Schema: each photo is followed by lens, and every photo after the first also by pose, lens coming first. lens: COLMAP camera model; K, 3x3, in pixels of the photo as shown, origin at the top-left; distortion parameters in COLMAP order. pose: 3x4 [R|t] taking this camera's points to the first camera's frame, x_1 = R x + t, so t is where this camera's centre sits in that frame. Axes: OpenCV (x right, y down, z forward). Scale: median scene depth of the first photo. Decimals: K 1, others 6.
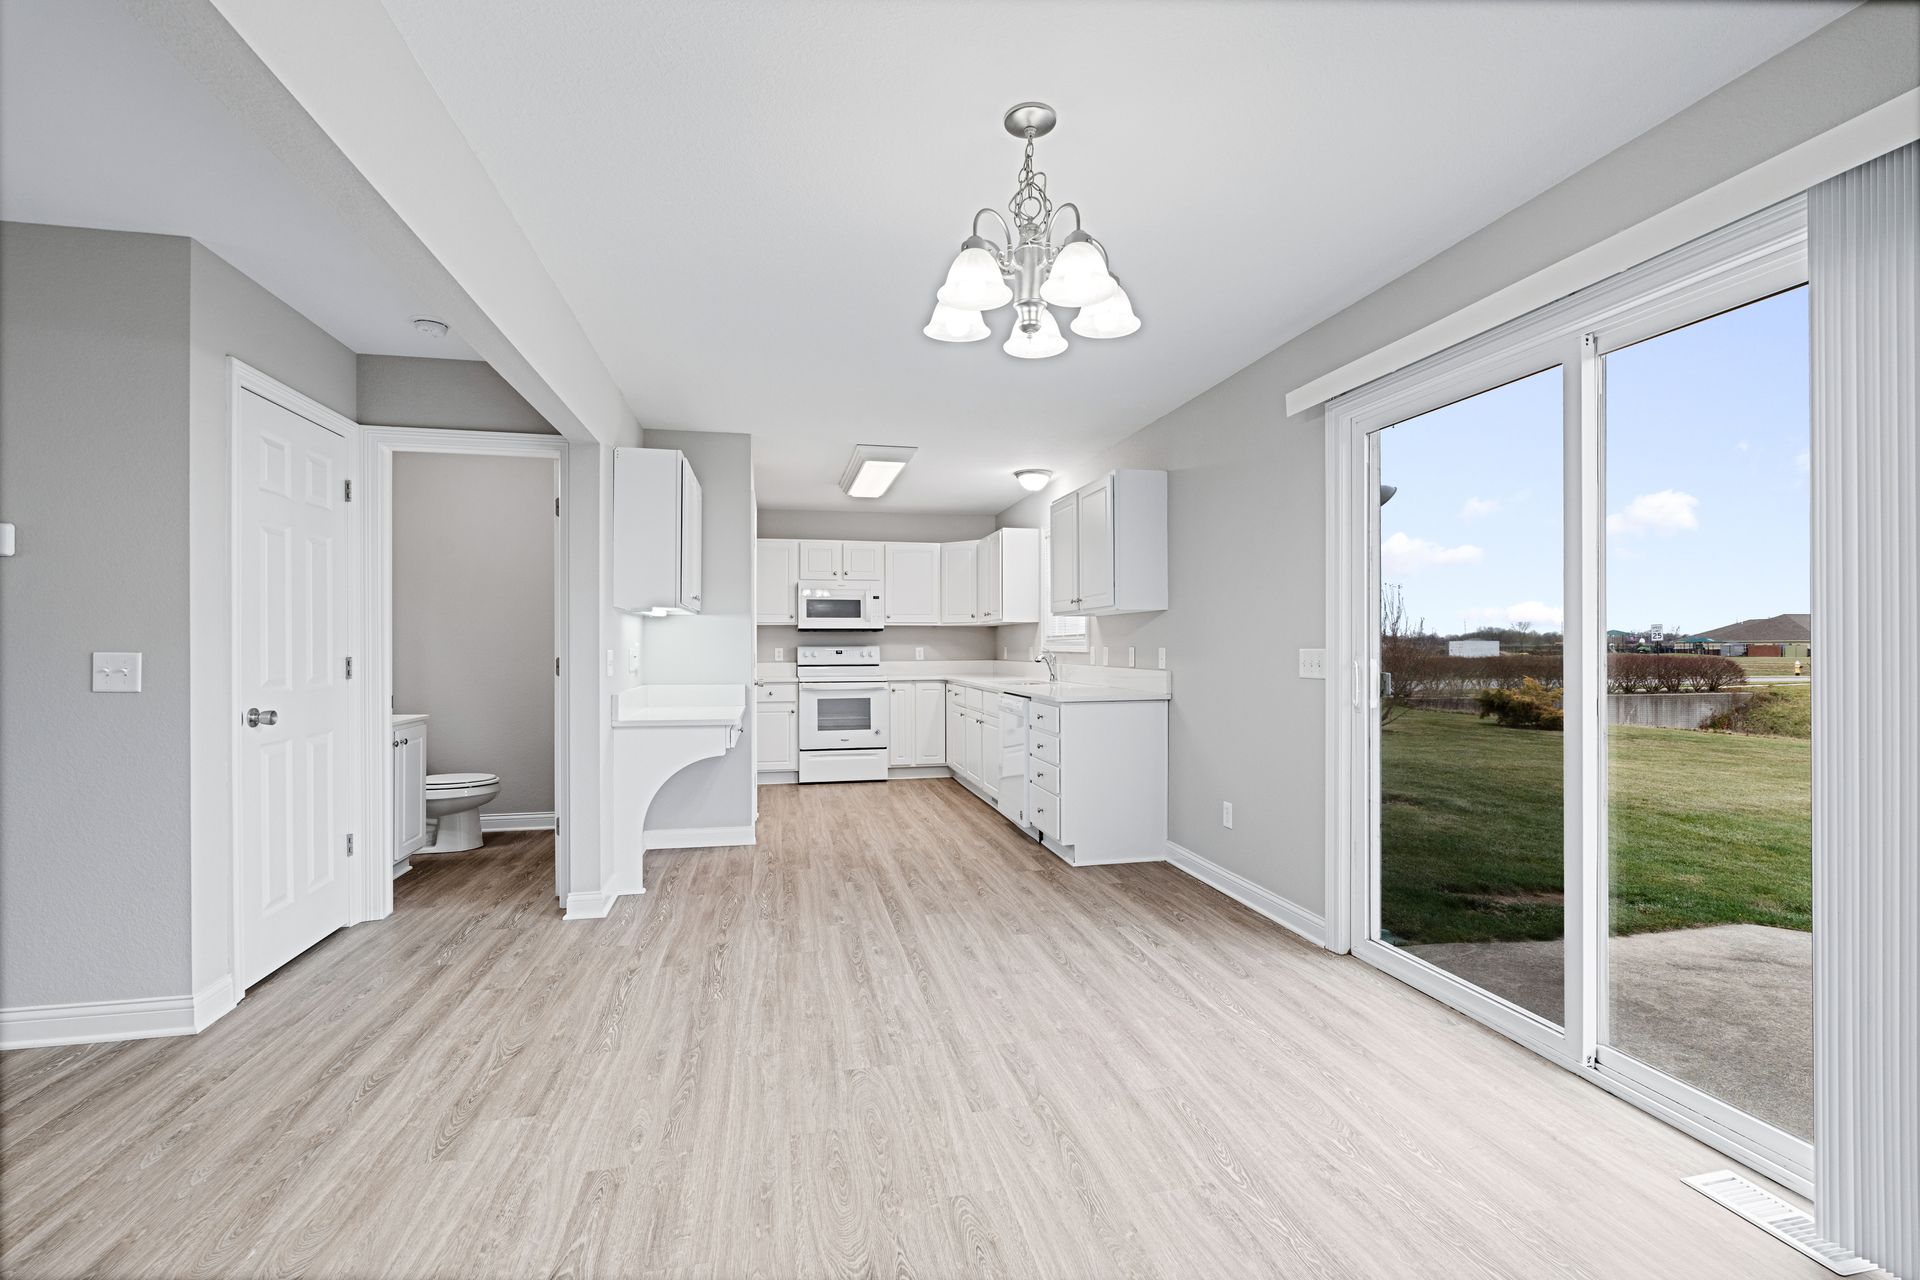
lens RADIAL K [[834.0, 0, 959.7], [0, 834.0, 641.3], [0, 0, 1]] dist [-0.001715, 0.000225]
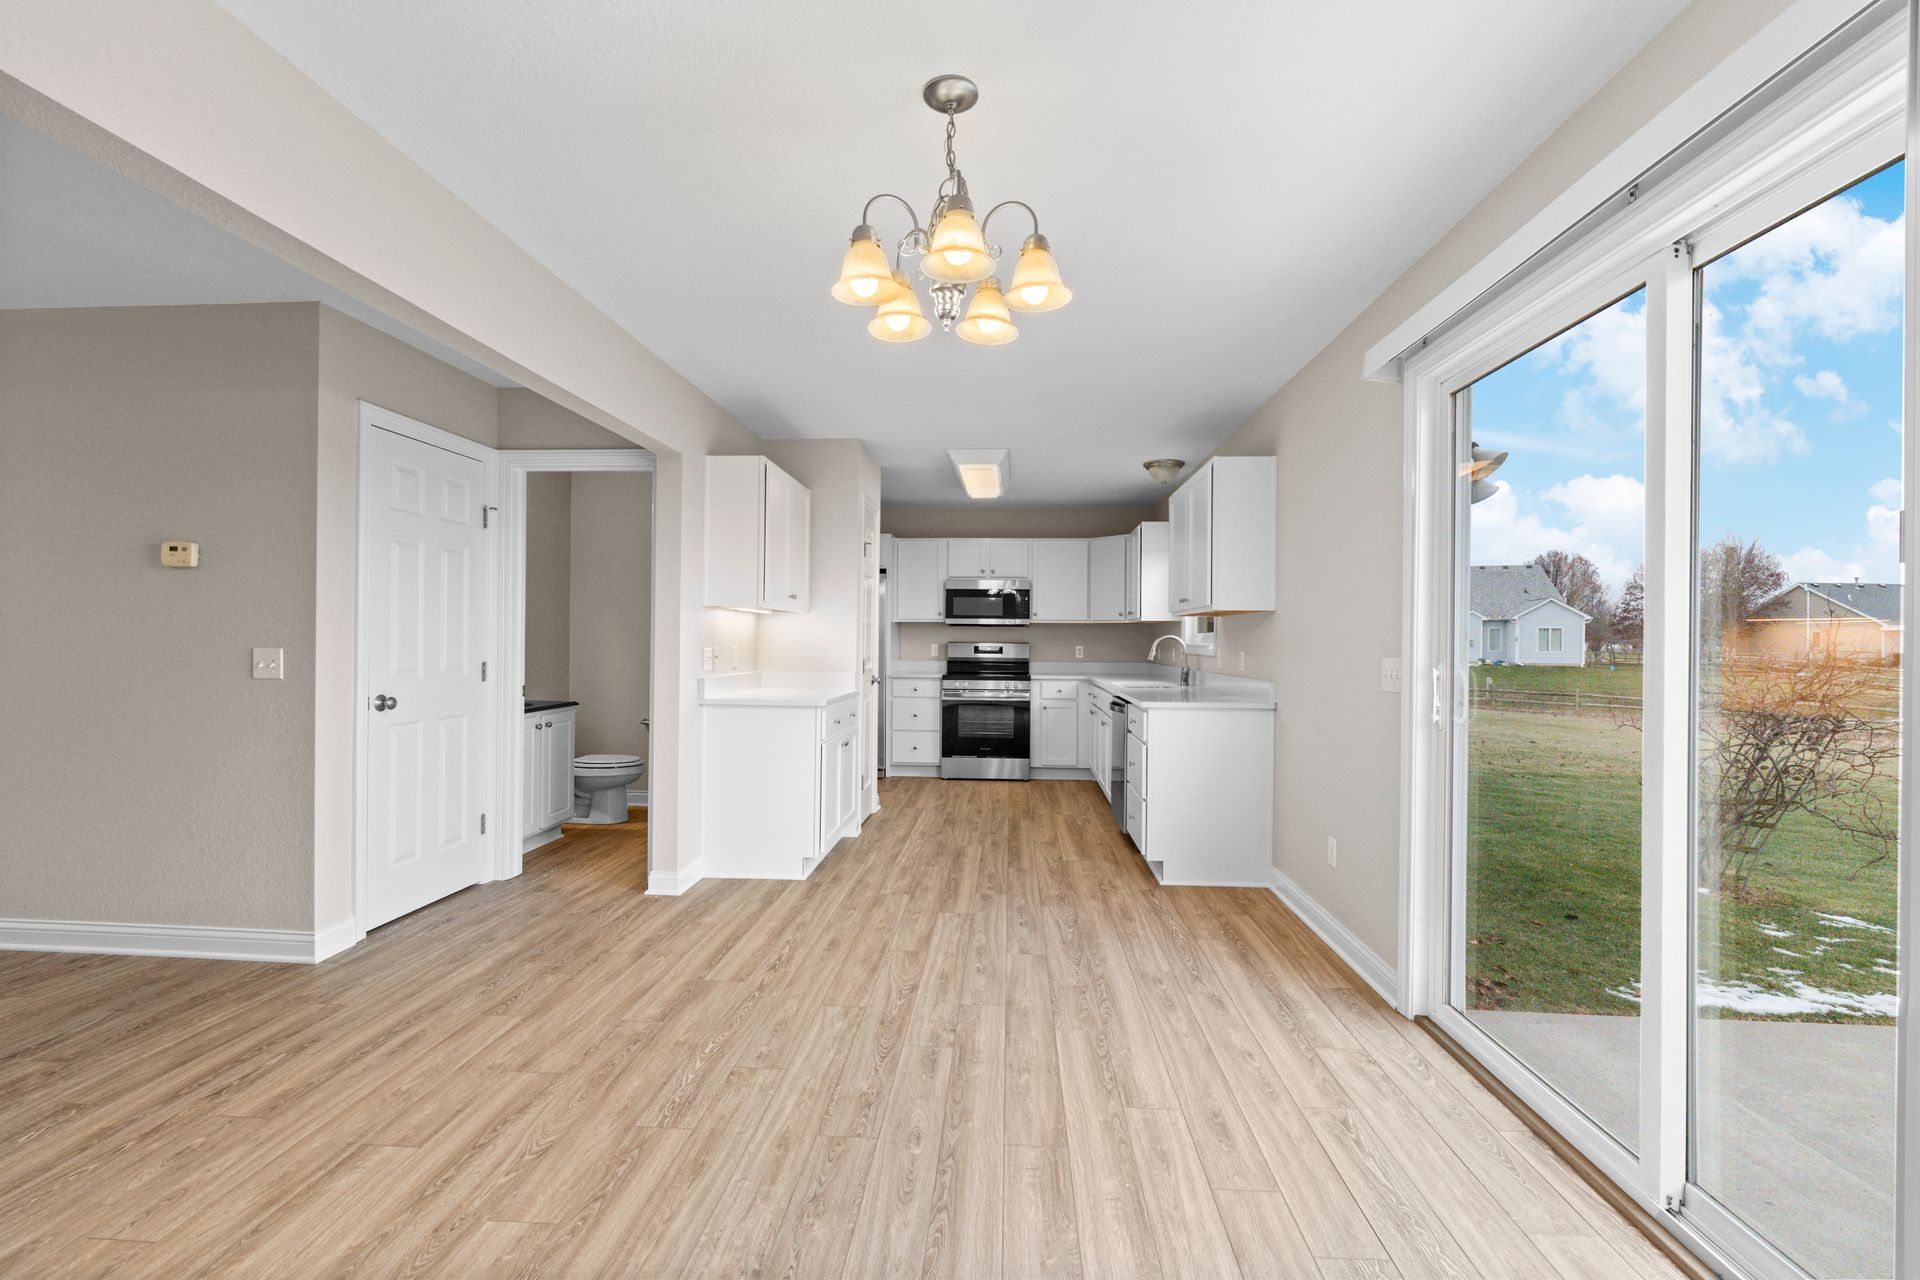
lens RADIAL K [[834.1, 0, 961.2], [0, 834.1, 636.5], [0, 0, 1]] dist [0.000489, 0.000149]
pose [[0.965219, 0.008581, -0.261302, 0.206738], [-0.008767, 0.999961, 0.000453, -0.007375], [0.261296, 0.001853, 0.965257, 0.055391]]
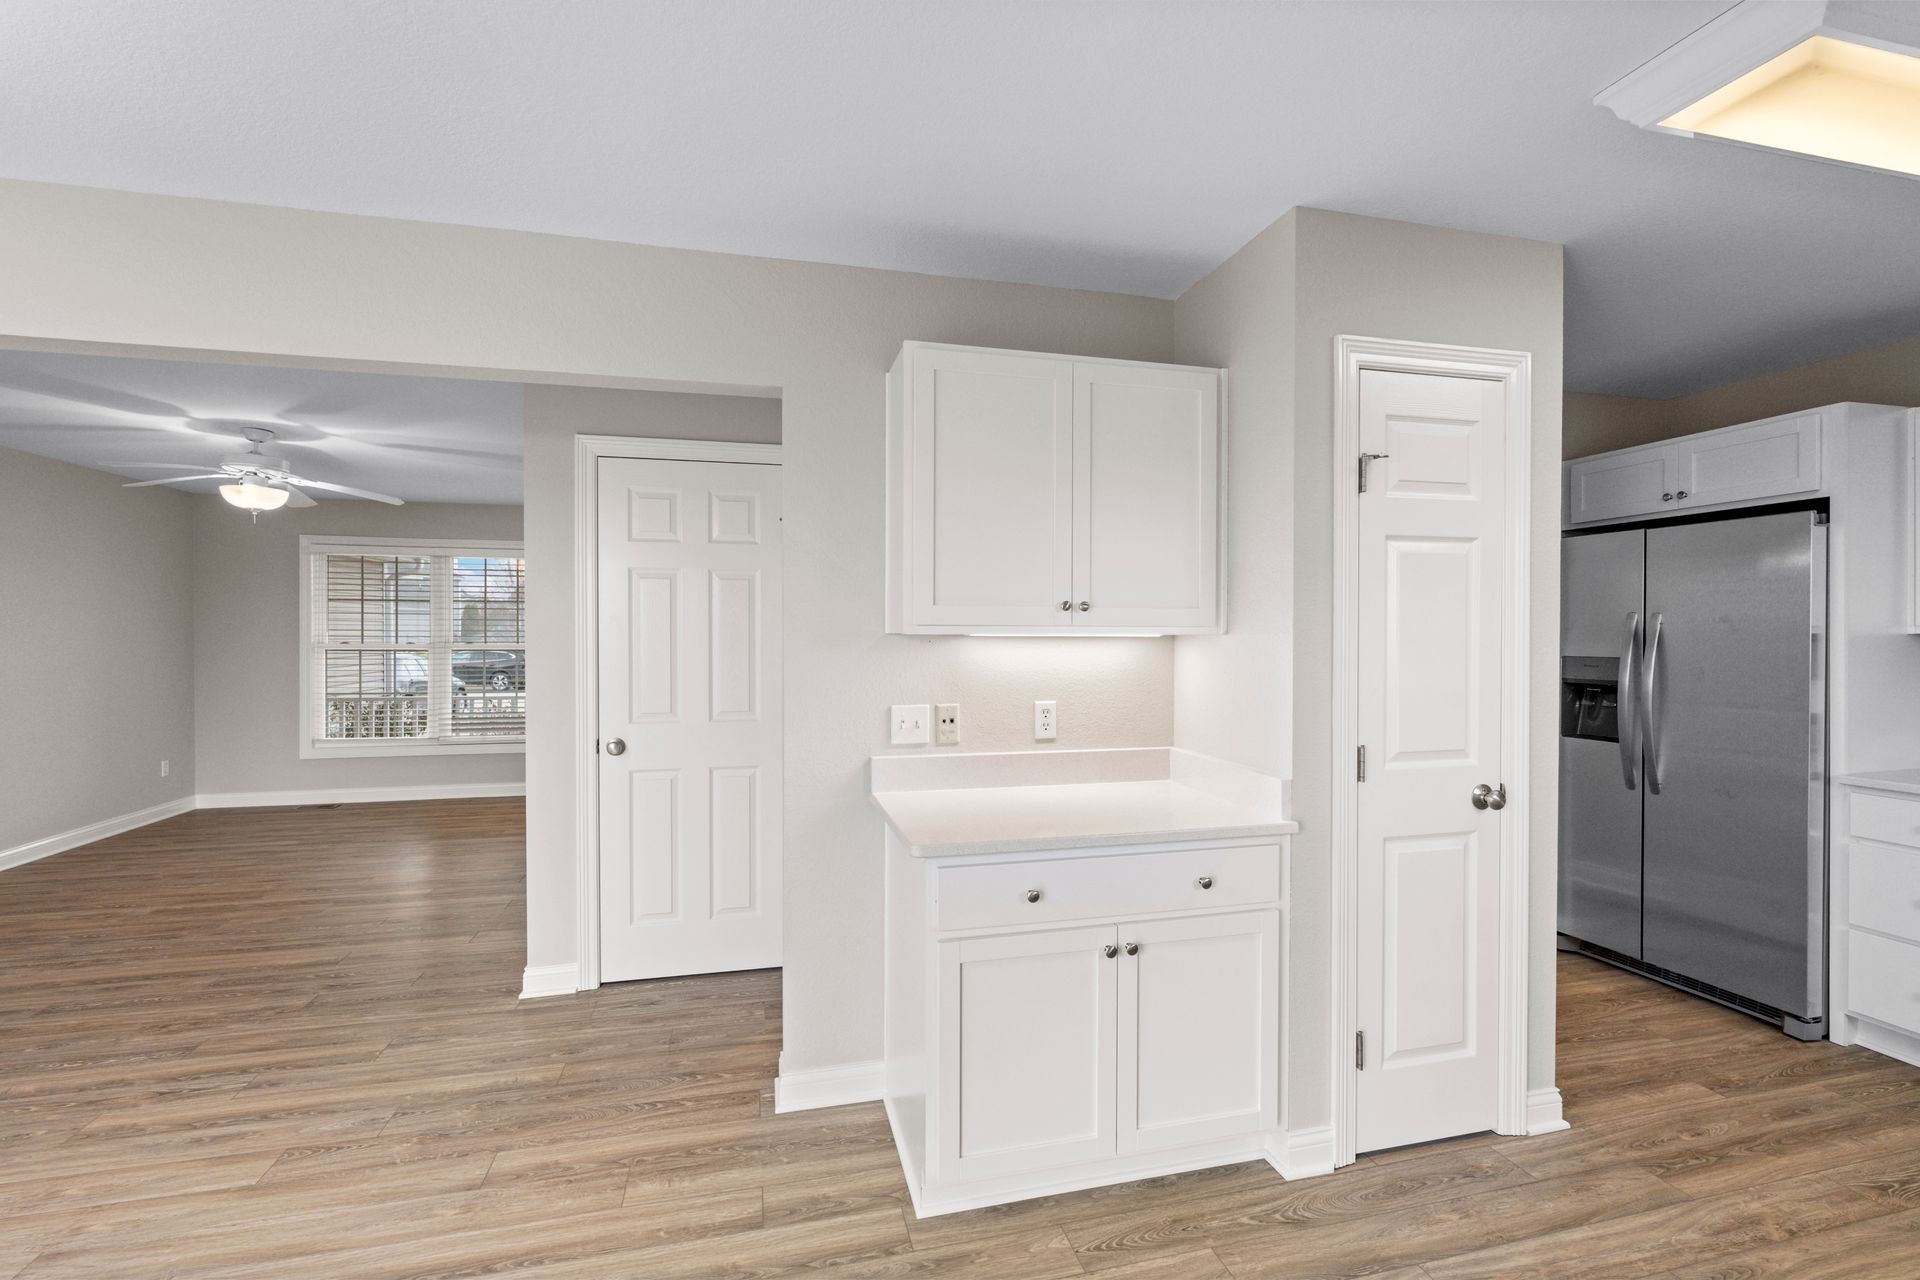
lens RADIAL K [[832.6, 0, 960.0], [0, 832.6, 640.0], [0, 0, 1]] dist [-0.005072, -0.000155]
pose [[0.044707, 0.007126, -0.998975, 0.235742], [0.003687, 0.999967, 0.007298, -0.048065], [0.998993, -0.004009, 0.044679, 1.187375]]
